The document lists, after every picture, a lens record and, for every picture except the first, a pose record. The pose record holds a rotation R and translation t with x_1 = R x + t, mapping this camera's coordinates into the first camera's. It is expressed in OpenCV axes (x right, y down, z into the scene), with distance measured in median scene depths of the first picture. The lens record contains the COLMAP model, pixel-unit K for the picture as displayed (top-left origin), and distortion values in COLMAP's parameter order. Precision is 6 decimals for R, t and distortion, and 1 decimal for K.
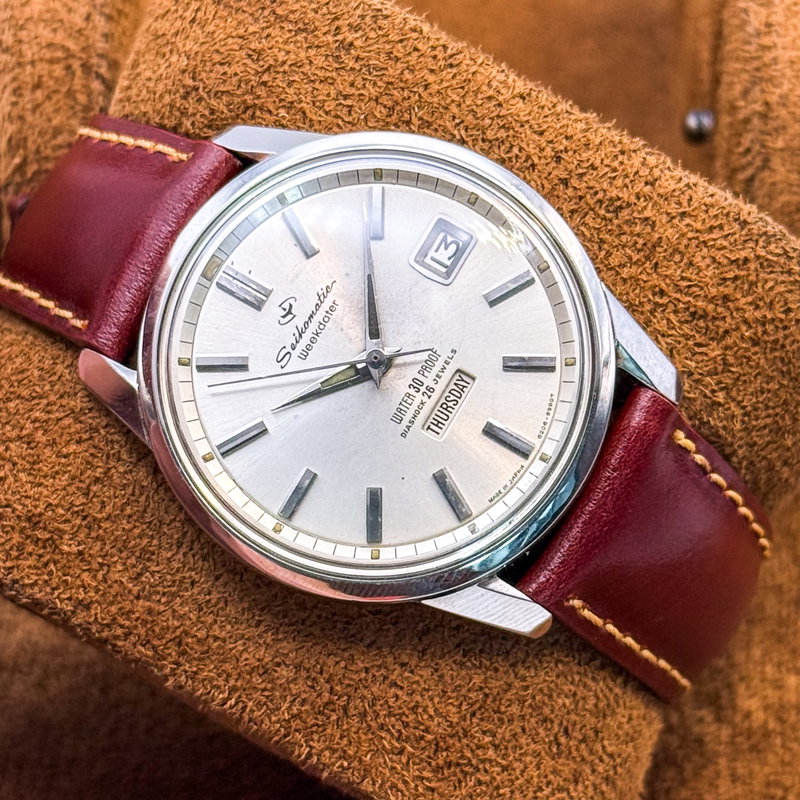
lens RADIAL K [[2878.2, 0, 400.3], [0, 2878.2, 432.4], [0, 0, 1]] dist [0.116542, 1.266061]
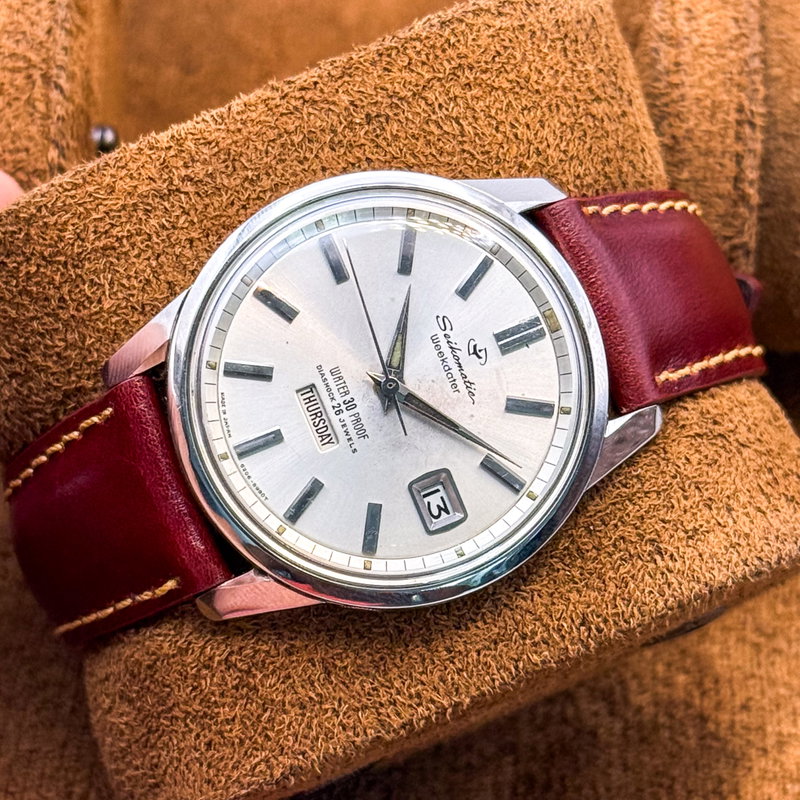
lens RADIAL K [[2878.2, 0, 400.3], [0, 2878.2, 432.4], [0, 0, 1]] dist [0.116542, 1.266061]
pose [[-0.594229, 0.798945, -0.092627, 0.099469], [-0.800182, -0.575622, 0.168426, -0.212498], [0.081245, 0.174202, 0.981353, -0.055222]]
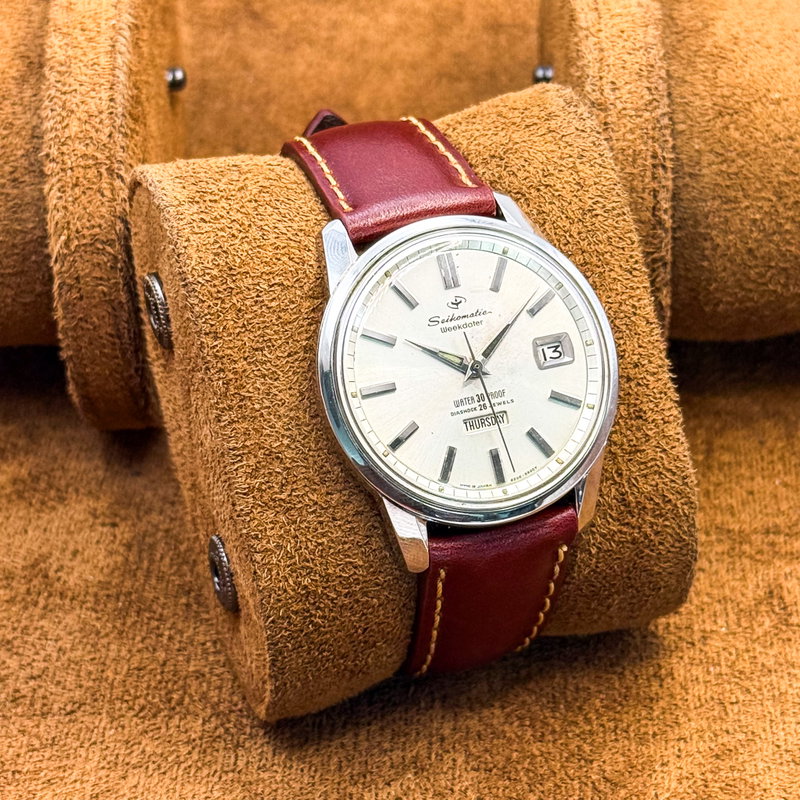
lens RADIAL K [[2398.0, 0, 400.8], [0, 2398.0, 433.8], [0, 0, 1]] dist [0.107828, 2.355769]
pose [[0.672305, 0.730786, 0.118142, -0.153404], [-0.718616, 0.682592, -0.132891, 0.188732], [-0.177758, 0.004445, 0.984064, -0.231393]]
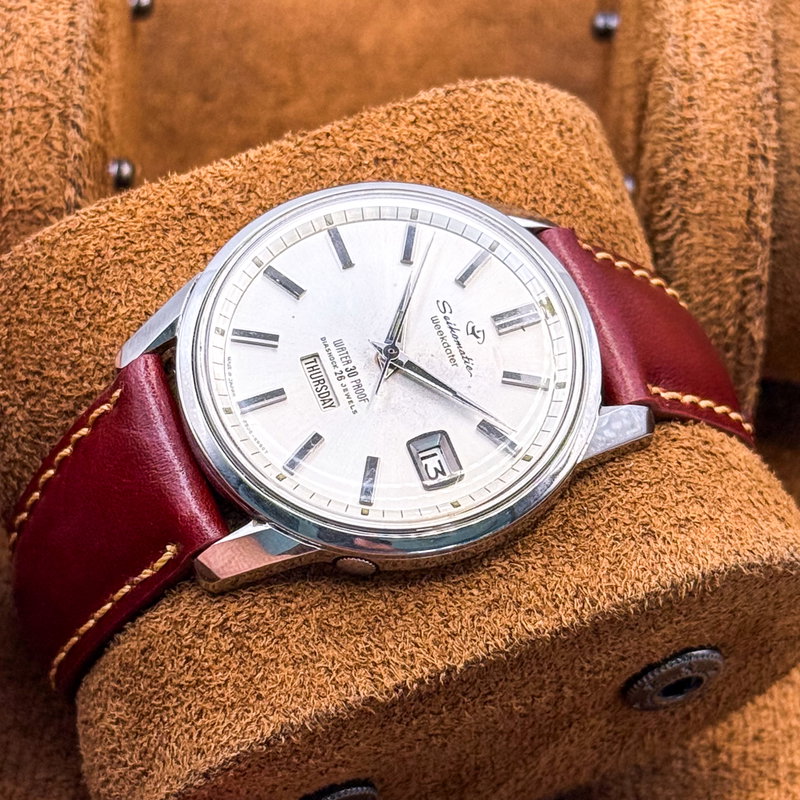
lens RADIAL K [[2878.2, 0, 400.3], [0, 2878.2, 432.4], [0, 0, 1]] dist [0.116542, 1.266061]
pose [[-0.611734, 0.701602, -0.365426, 0.406117], [-0.787208, -0.494360, 0.368661, -0.441013], [0.078001, 0.513189, 0.854724, 0.054613]]
